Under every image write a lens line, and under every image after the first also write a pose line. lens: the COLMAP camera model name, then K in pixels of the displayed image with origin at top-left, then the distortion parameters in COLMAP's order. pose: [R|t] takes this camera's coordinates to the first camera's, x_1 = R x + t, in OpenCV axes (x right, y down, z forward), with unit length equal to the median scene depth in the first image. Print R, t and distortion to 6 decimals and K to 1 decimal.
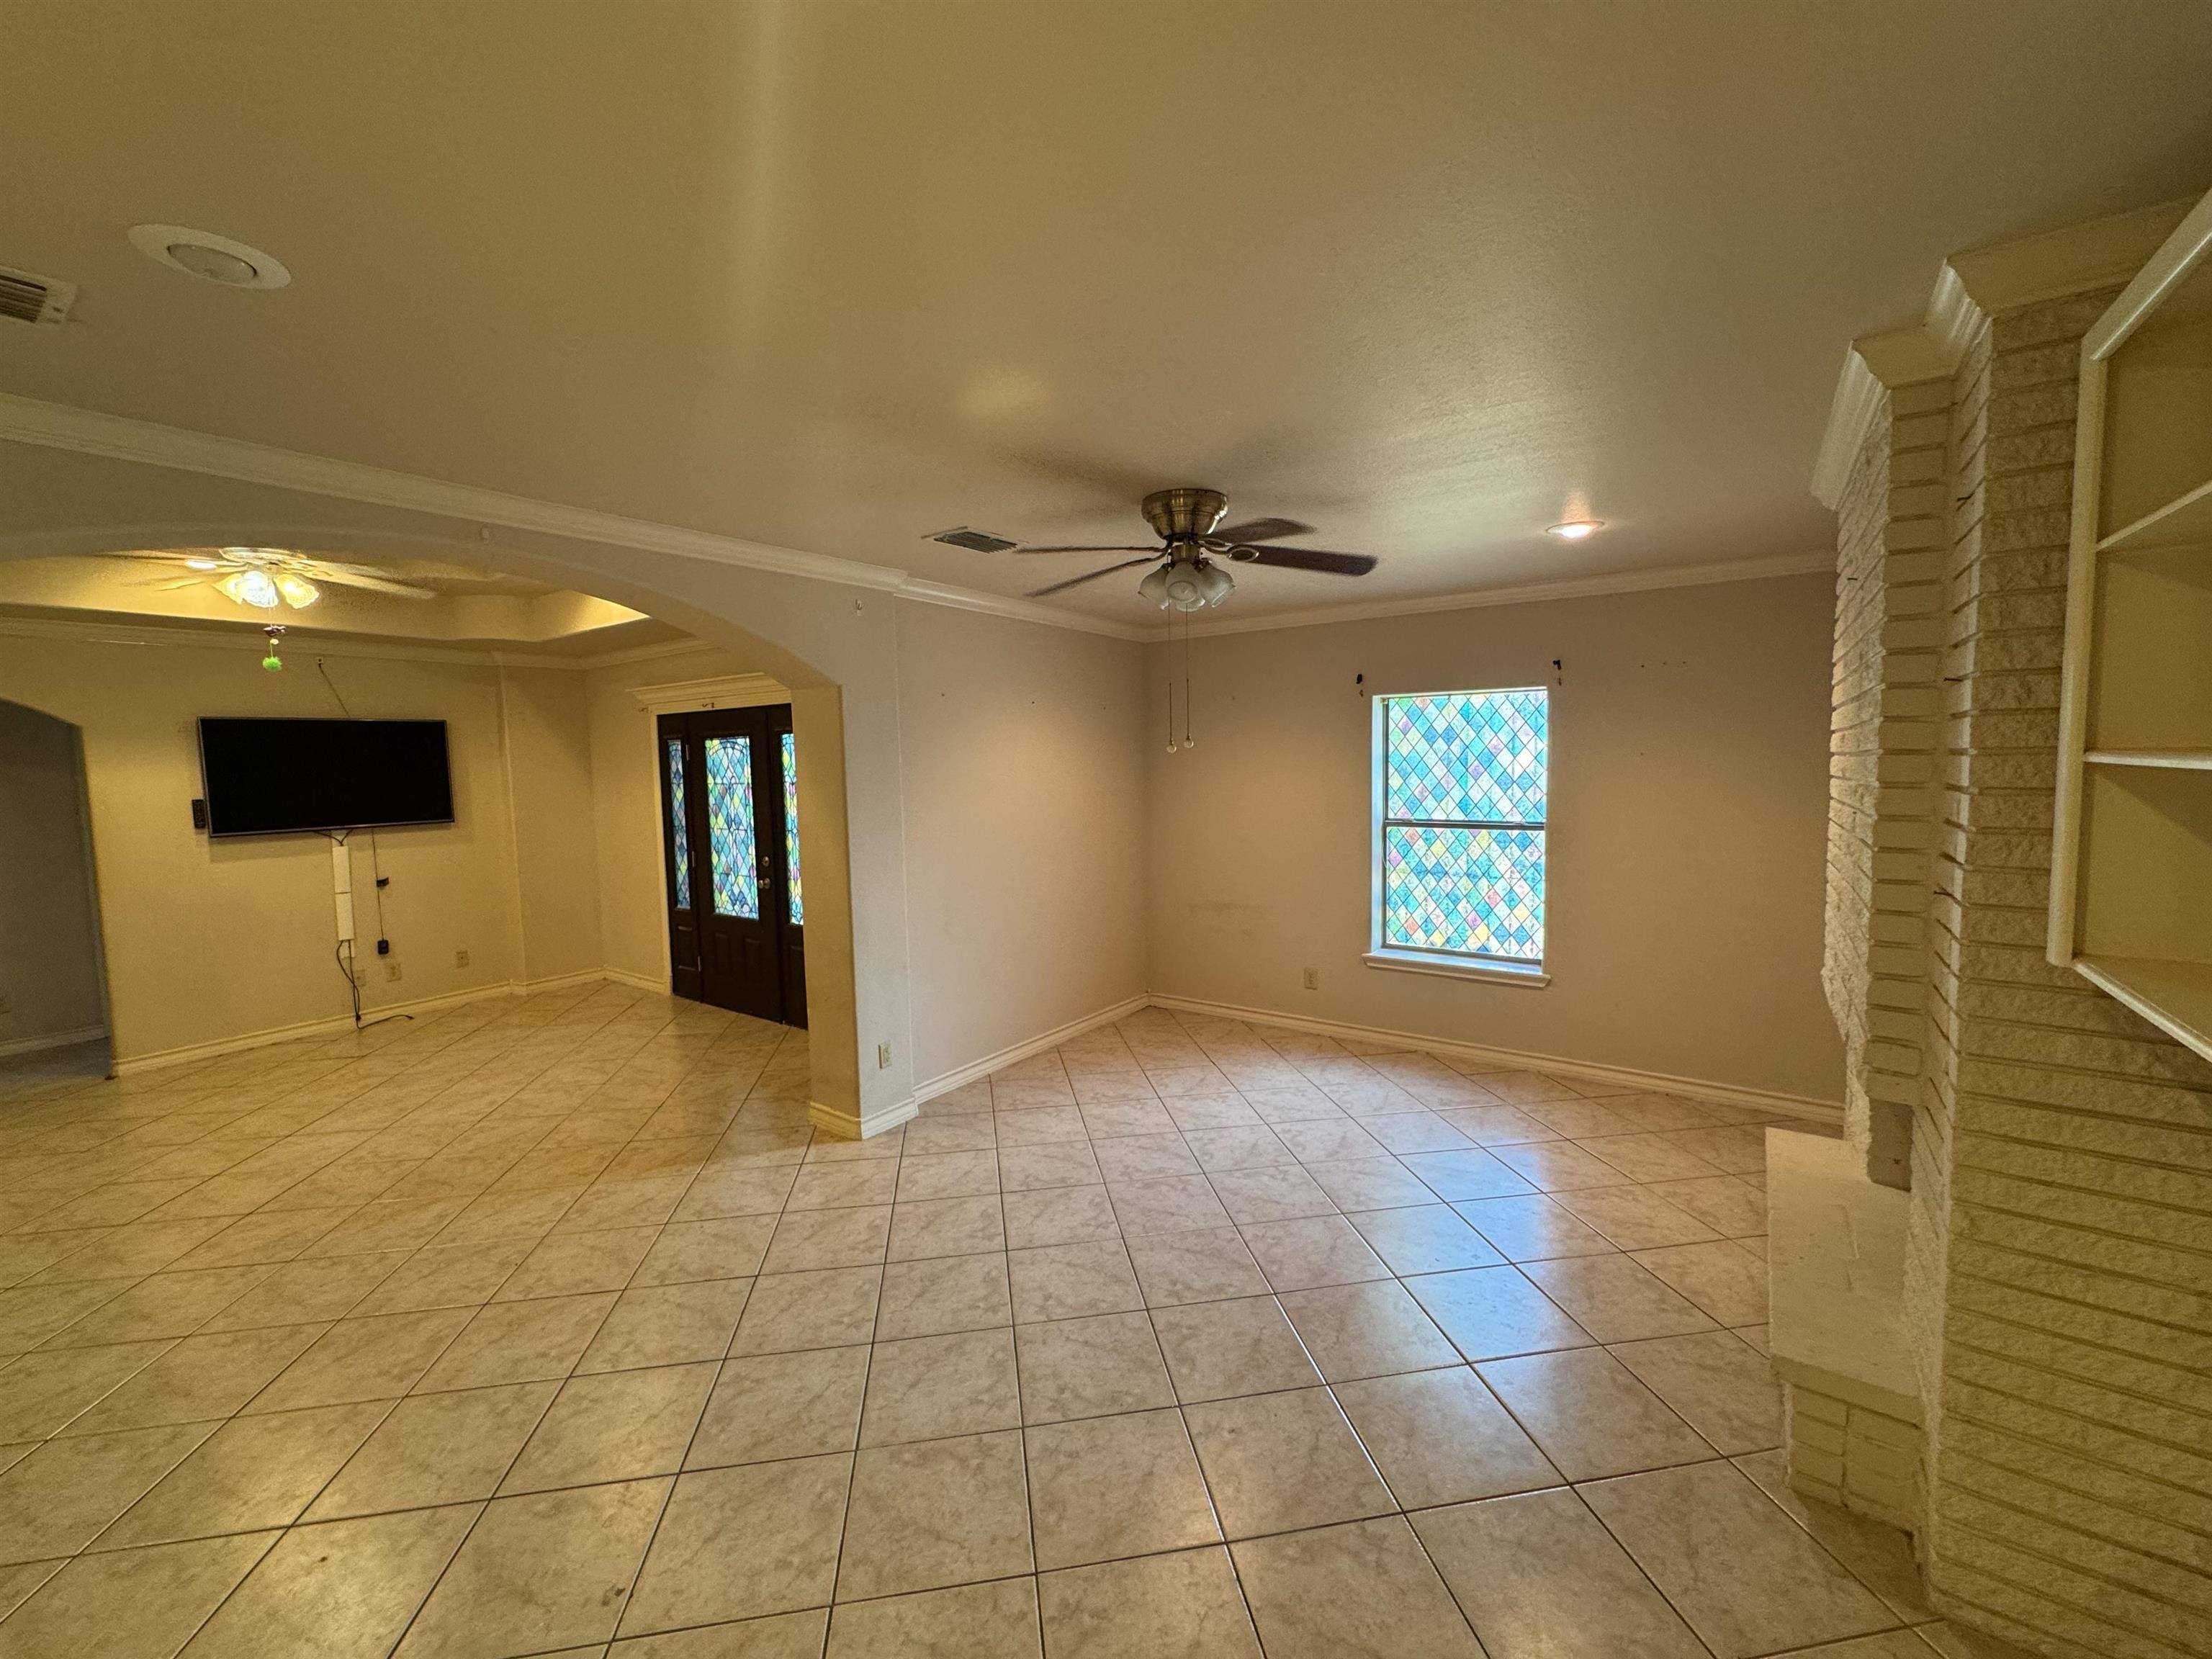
lens RADIAL K [[881.4, 0, 1107.8], [0, 881.4, 816.7], [0, 0, 1]] dist [-0.001641, 0.001024]
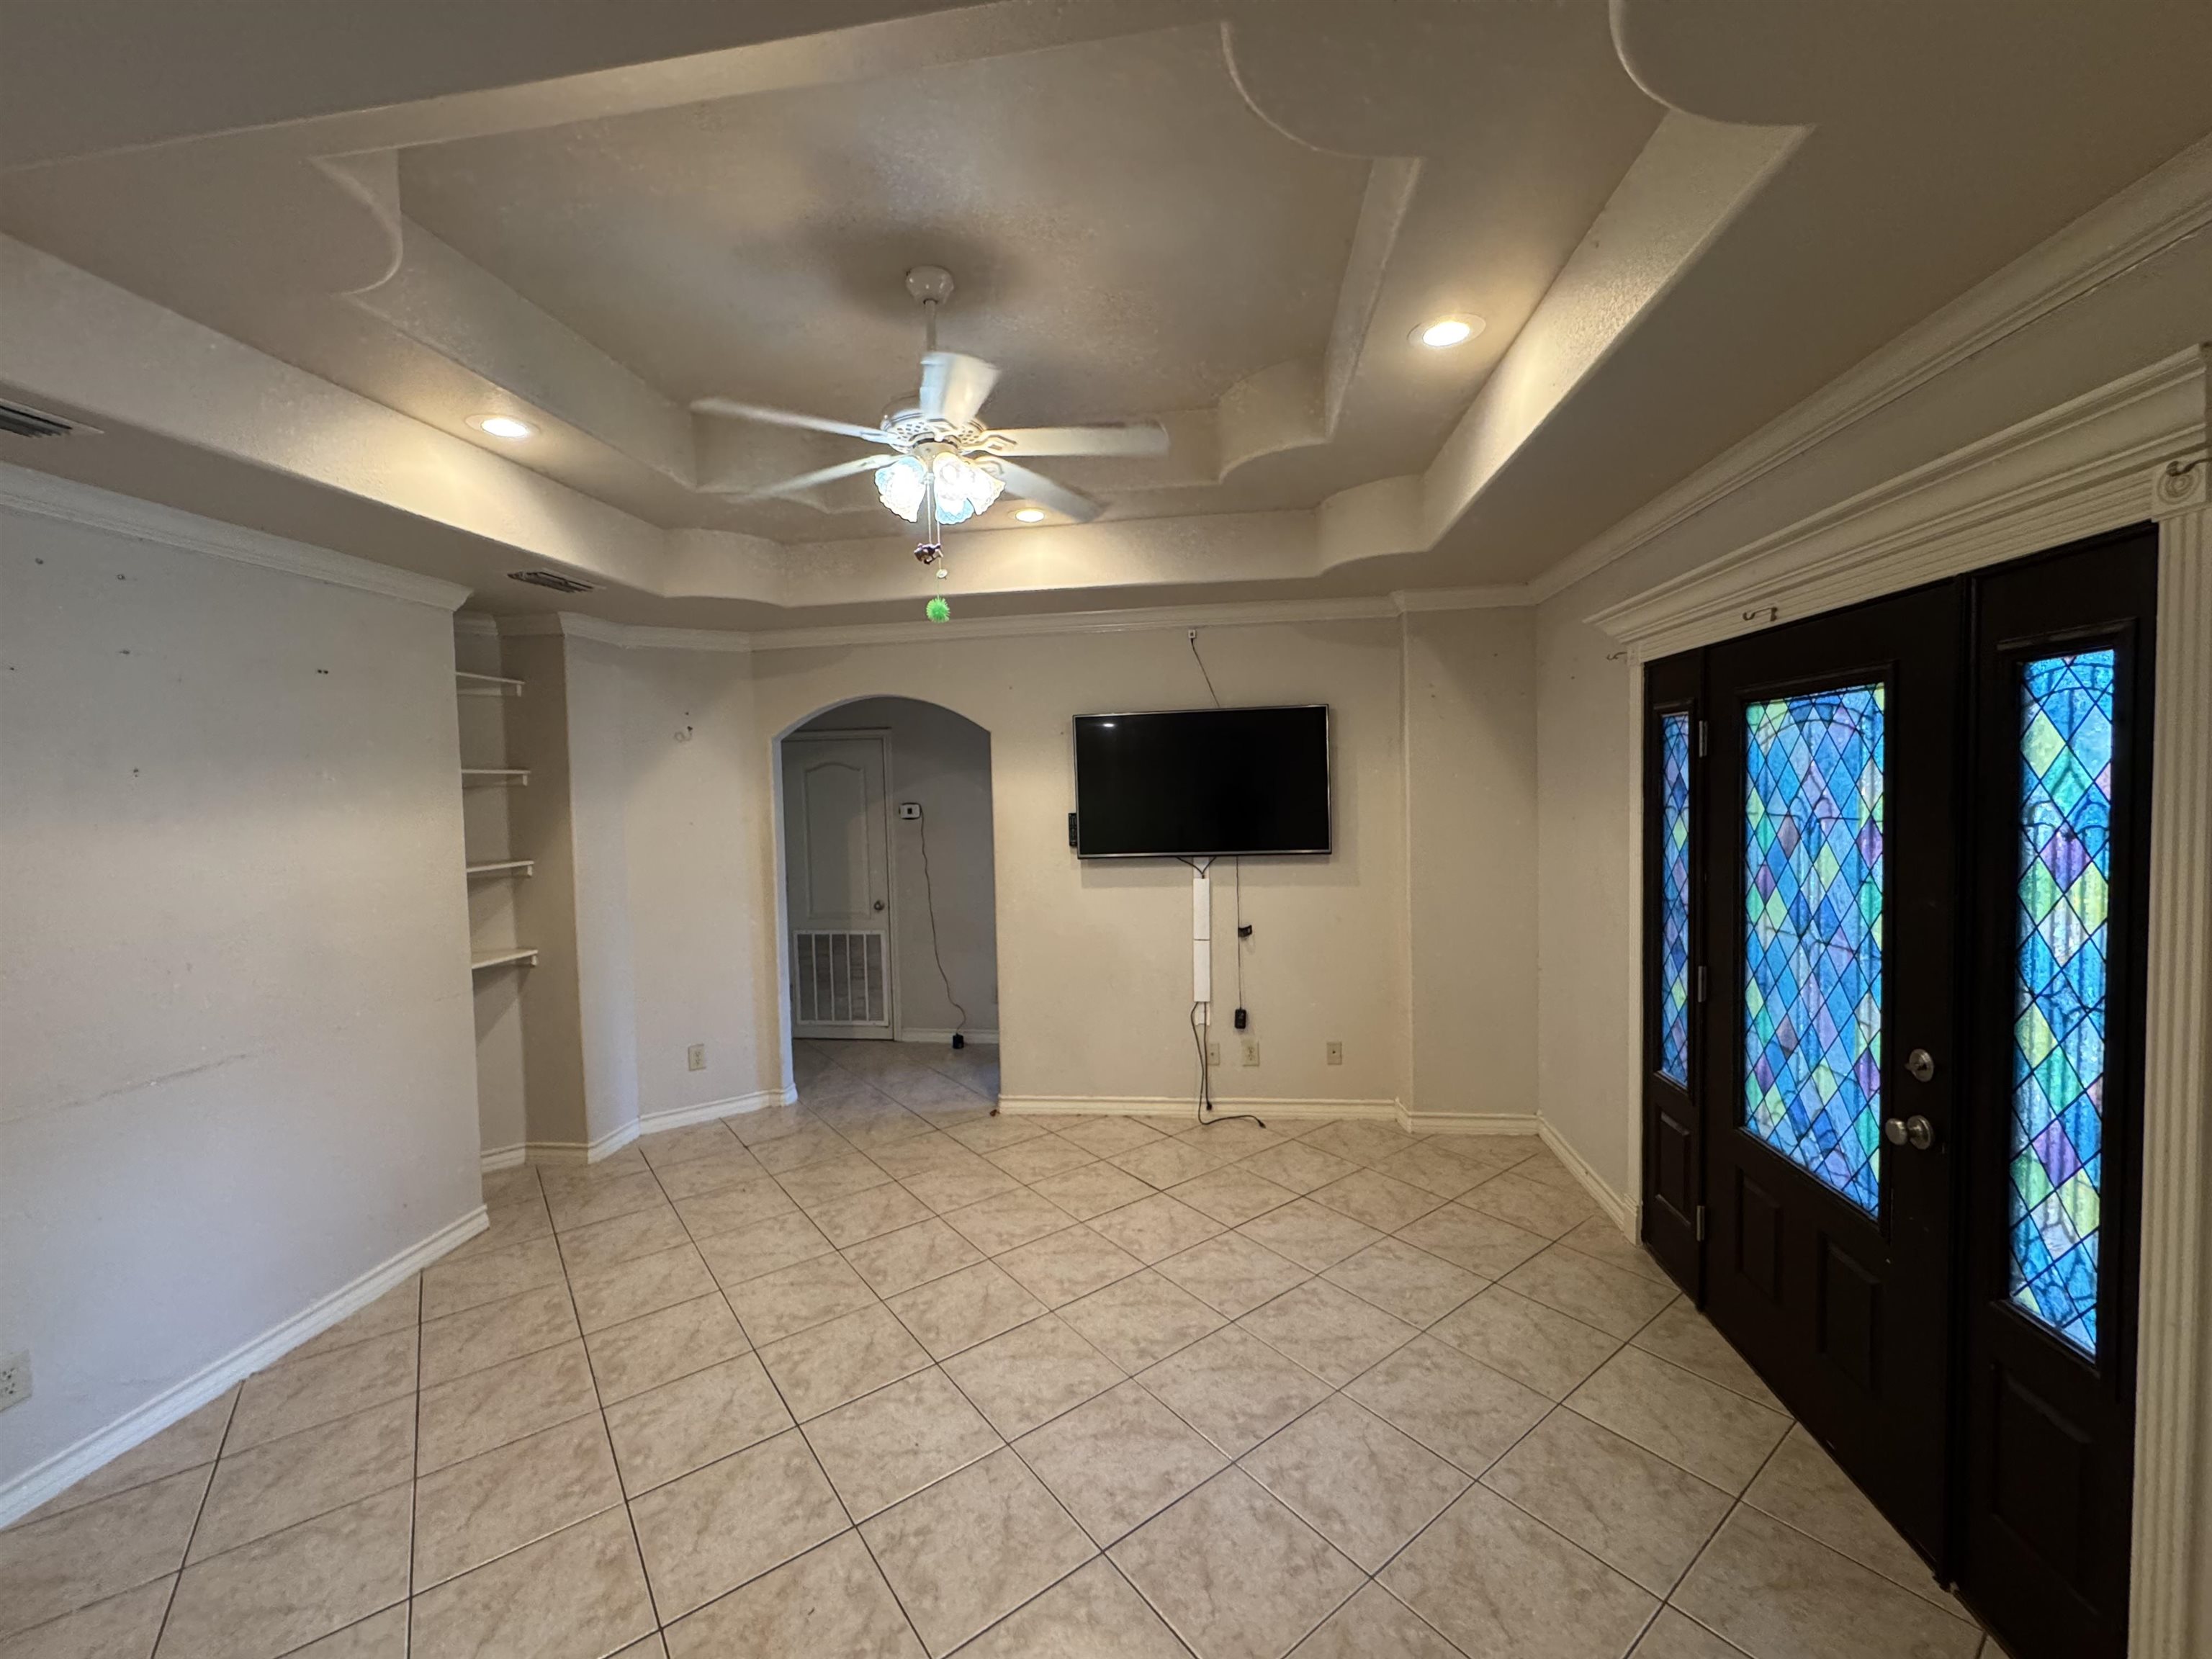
lens RADIAL K [[881.4, 0, 1103.3], [0, 881.4, 828.8], [0, 0, 1]] dist [-0.001641, 0.001024]
pose [[0.460299, 0.055776, -0.886010, -0.258945], [-0.042804, 0.998258, 0.040604, -0.038384], [0.886732, 0.019234, 0.461884, 0.616841]]
